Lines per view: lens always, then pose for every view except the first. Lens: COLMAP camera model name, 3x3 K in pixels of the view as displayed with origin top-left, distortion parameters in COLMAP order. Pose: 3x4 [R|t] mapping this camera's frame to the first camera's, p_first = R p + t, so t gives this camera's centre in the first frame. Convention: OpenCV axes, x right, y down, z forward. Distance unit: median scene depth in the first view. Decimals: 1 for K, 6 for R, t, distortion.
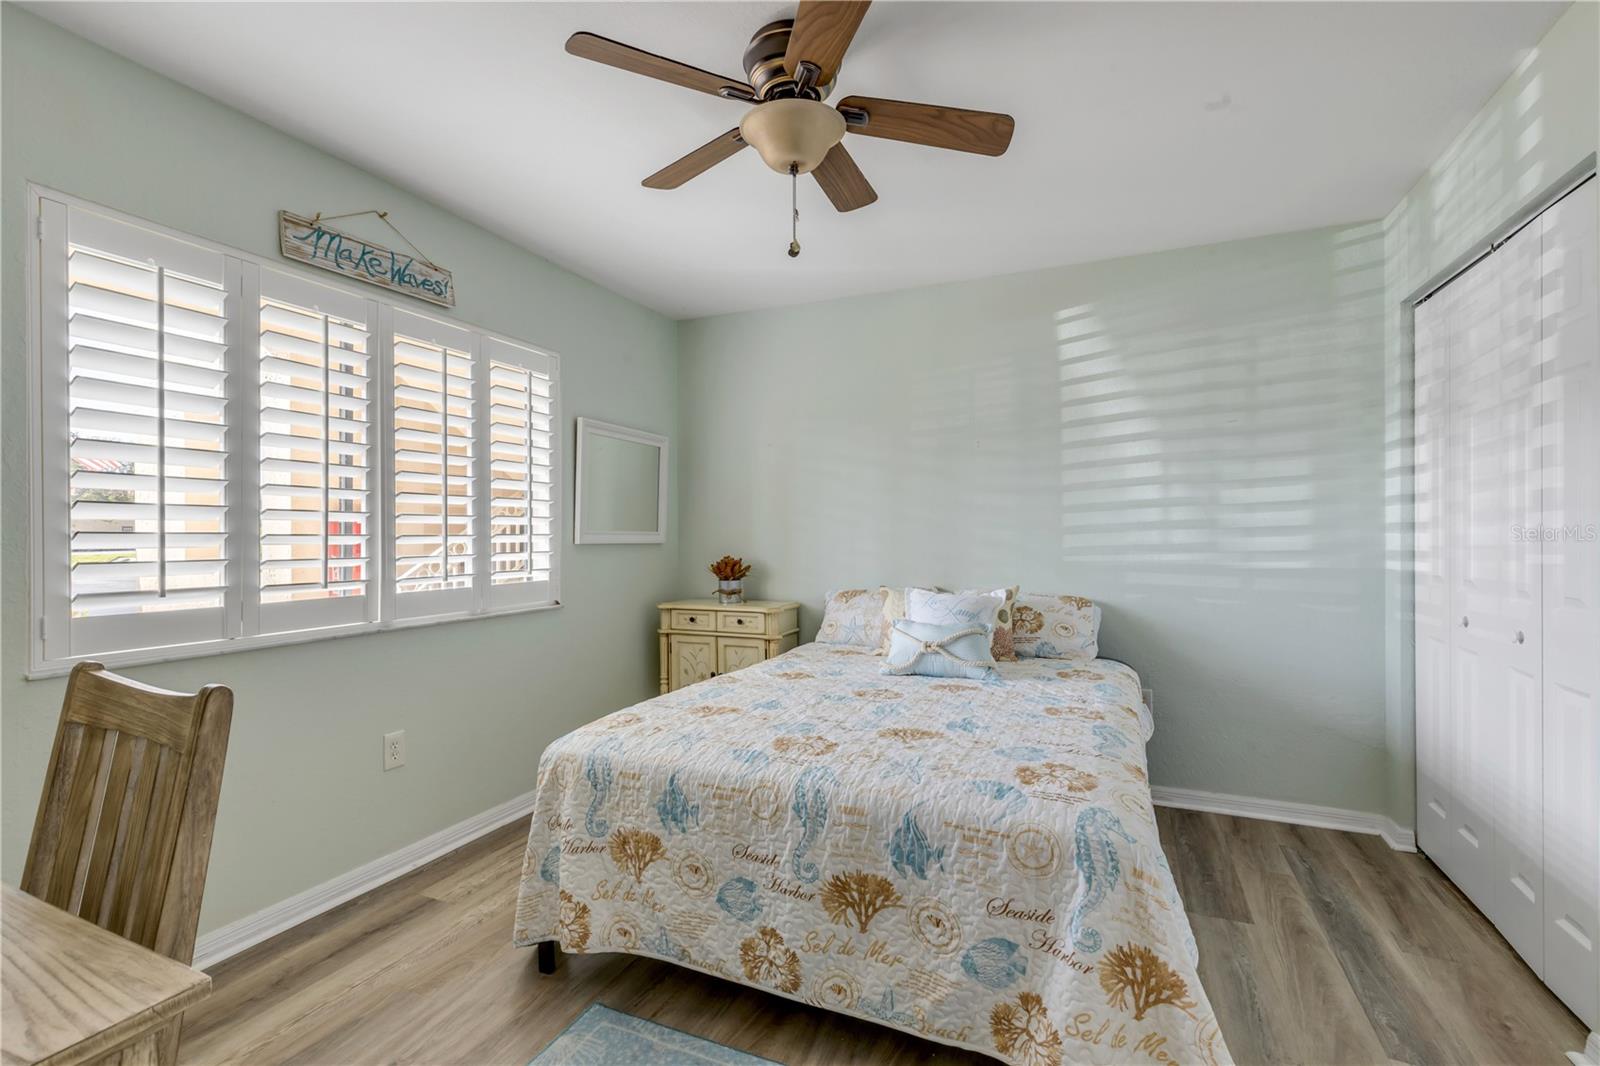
lens RADIAL K [[722.6, 0, 793.7], [0, 722.6, 534.5], [0, 0, 1]] dist [0.004795, -0.000351]
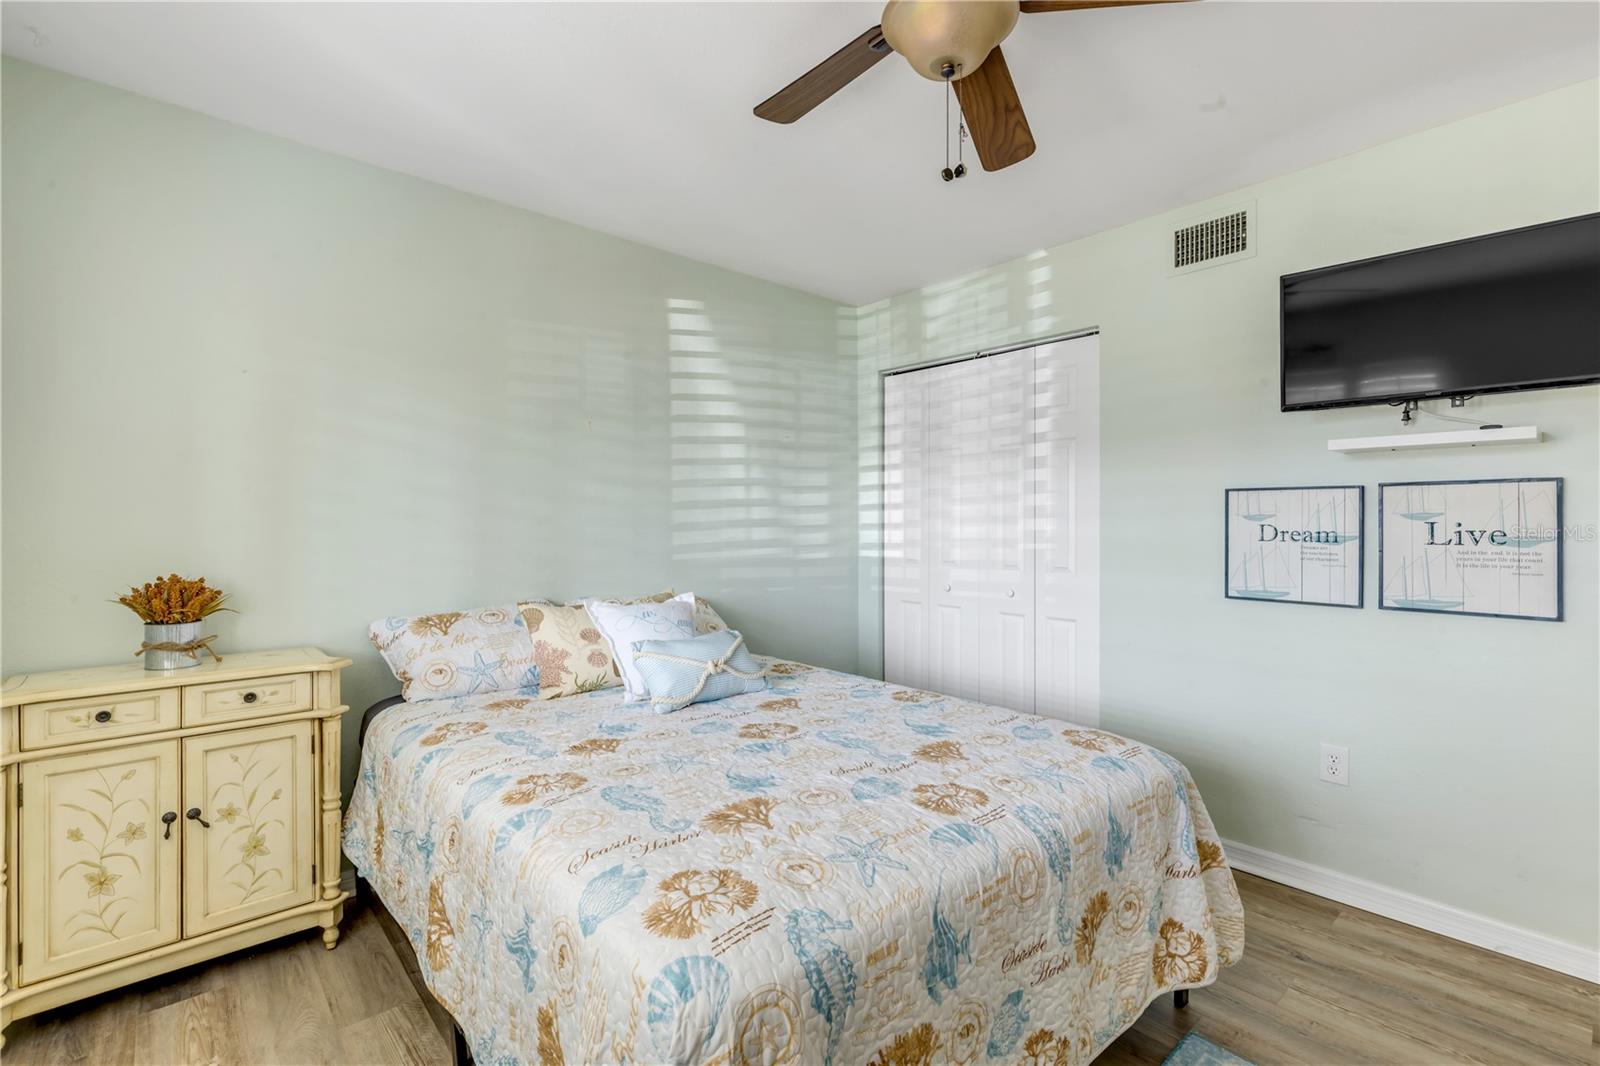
lens RADIAL K [[722.6, 0, 790.5], [0, 722.6, 525.4], [0, 0, 1]] dist [0.004795, -0.000351]
pose [[0.415899, 0.006670, 0.909386, -0.741676], [0.000600, 0.999971, -0.007609, -0.002495], [-0.909411, 0.003710, 0.415883, 0.781983]]
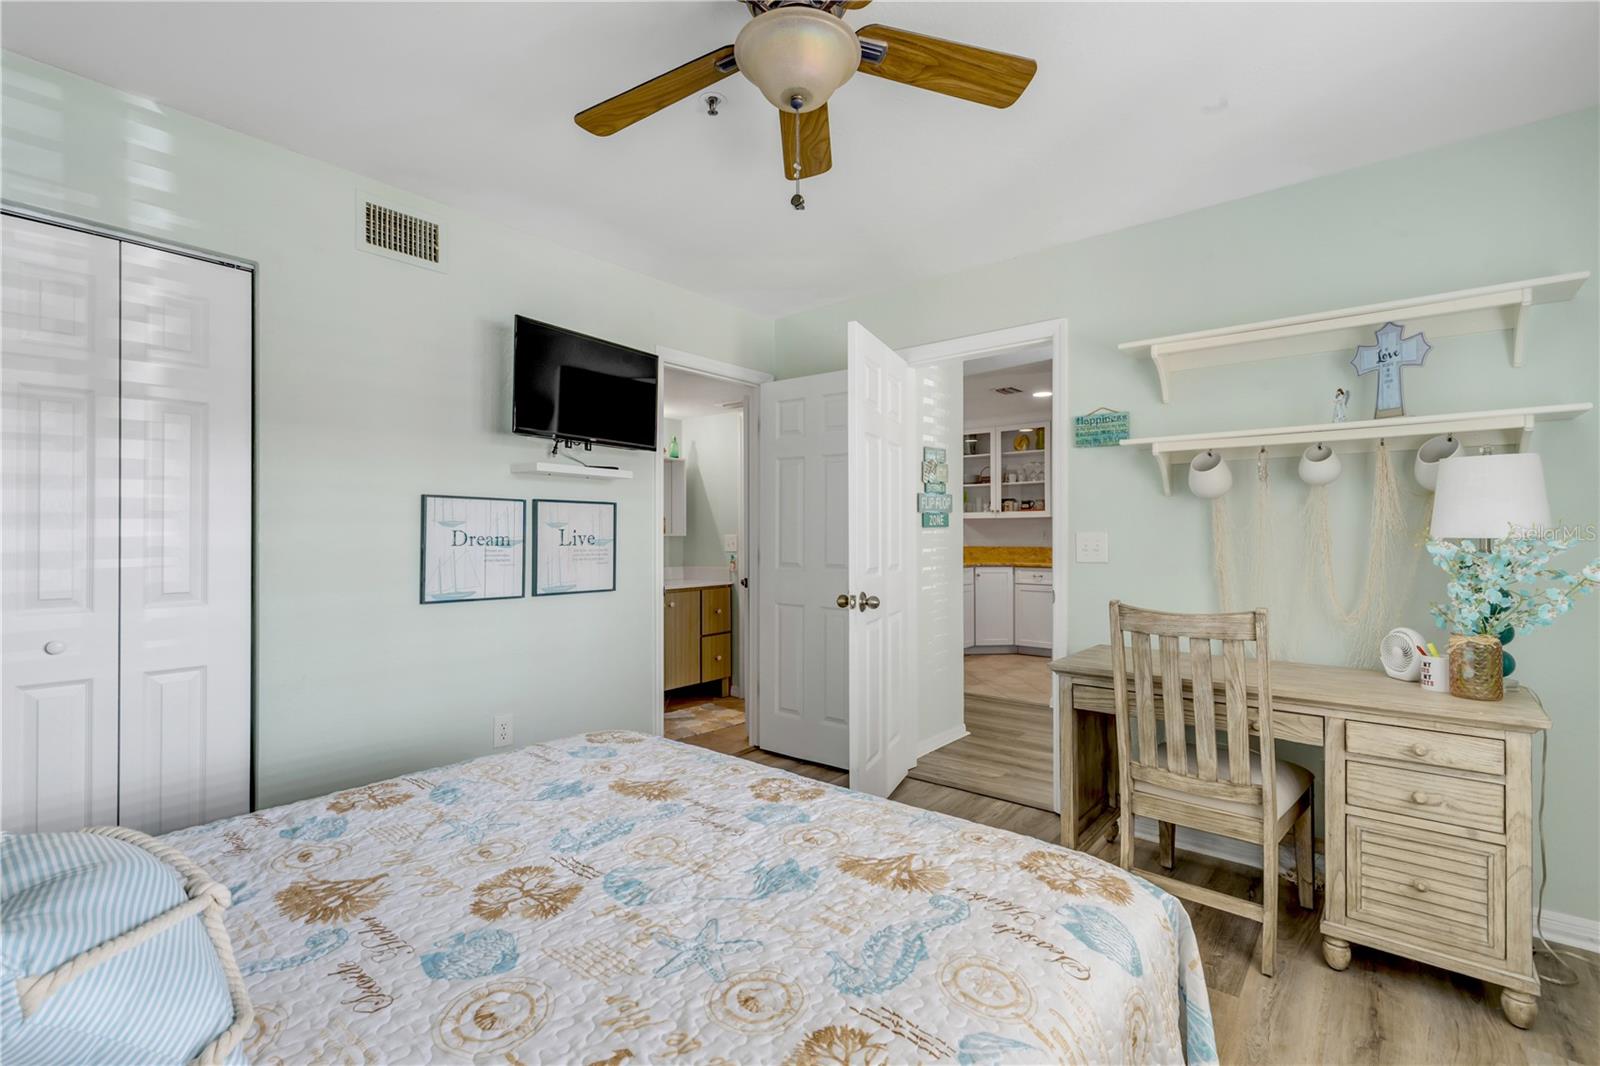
lens RADIAL K [[722.6, 0, 801.5], [0, 722.6, 531.5], [0, 0, 1]] dist [0.004795, -0.000351]
pose [[-0.966896, 0.005403, 0.255115, -0.204076], [0.005121, 0.999985, -0.001772, -0.005246], [-0.255121, -0.000407, -0.966909, 1.707724]]
